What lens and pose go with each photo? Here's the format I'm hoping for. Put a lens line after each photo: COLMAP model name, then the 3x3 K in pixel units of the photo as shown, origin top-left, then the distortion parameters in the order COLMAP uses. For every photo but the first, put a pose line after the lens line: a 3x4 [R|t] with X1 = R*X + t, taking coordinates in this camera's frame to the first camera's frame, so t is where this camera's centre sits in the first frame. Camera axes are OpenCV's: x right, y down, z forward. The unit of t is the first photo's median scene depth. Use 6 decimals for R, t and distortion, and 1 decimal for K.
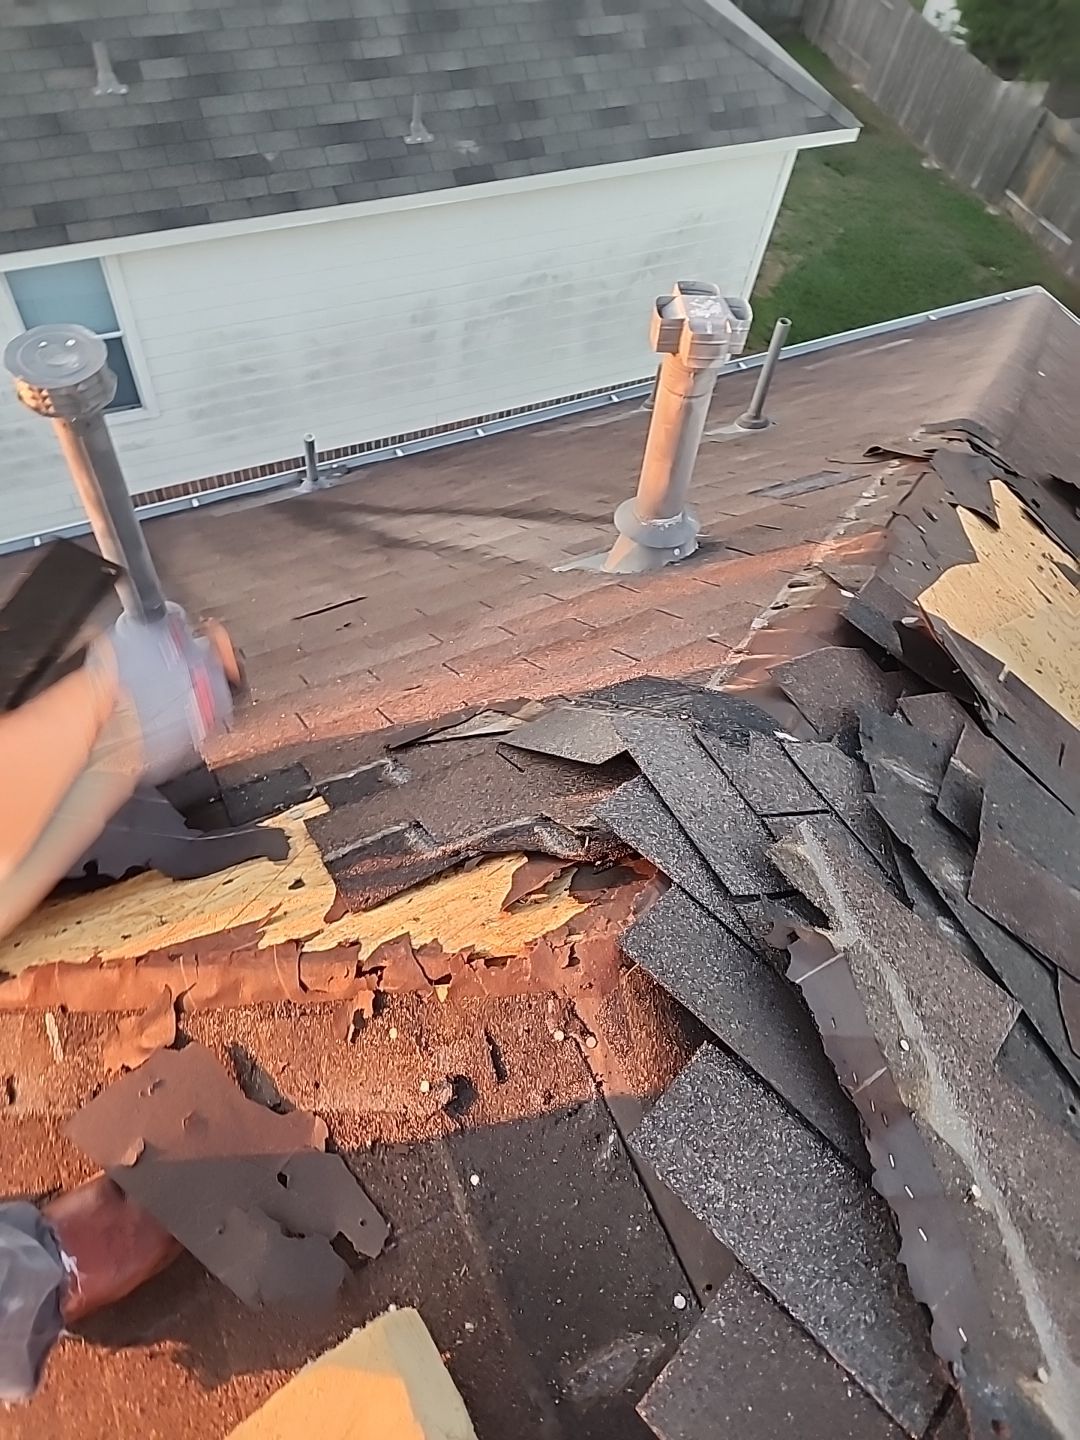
lens RADIAL K [[943.3, 0, 526.5], [0, 943.3, 727.8], [0, 0, 1]] dist [0.052431, -0.054764]
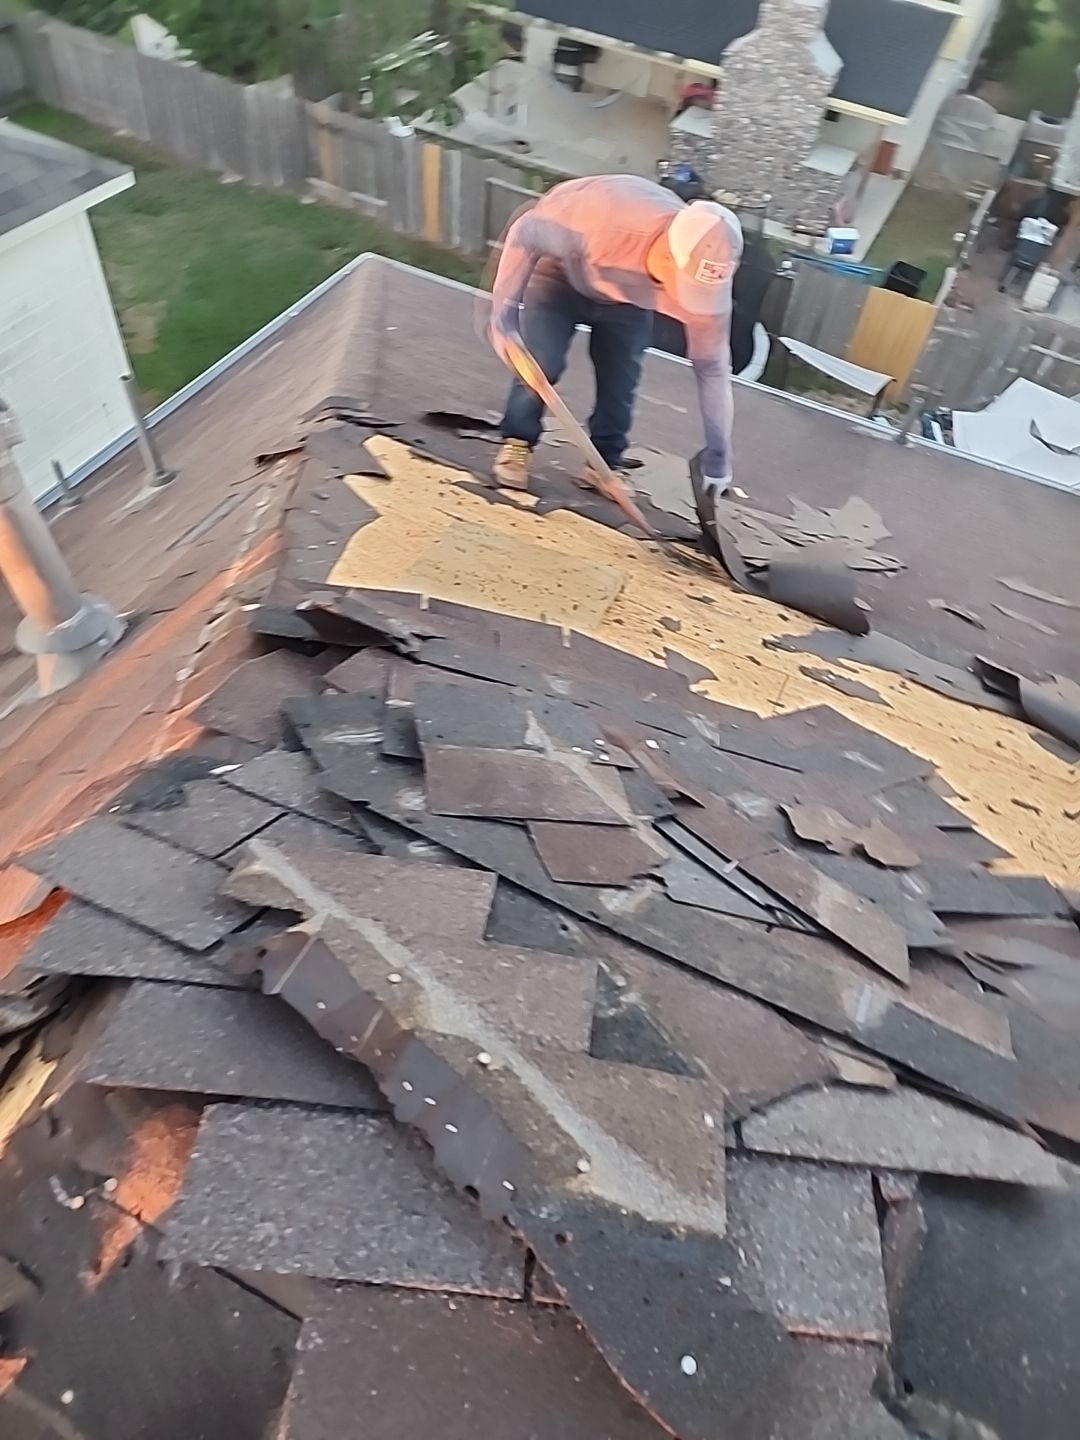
lens RADIAL K [[943.3, 0, 545.9], [0, 943.3, 714.9], [0, 0, 1]] dist [0.052431, -0.054764]
pose [[0.775891, -0.511962, 0.368629, 0.124699], [0.523524, 0.848561, 0.076590, 0.039007], [-0.352015, 0.133561, 0.926416, -0.036022]]
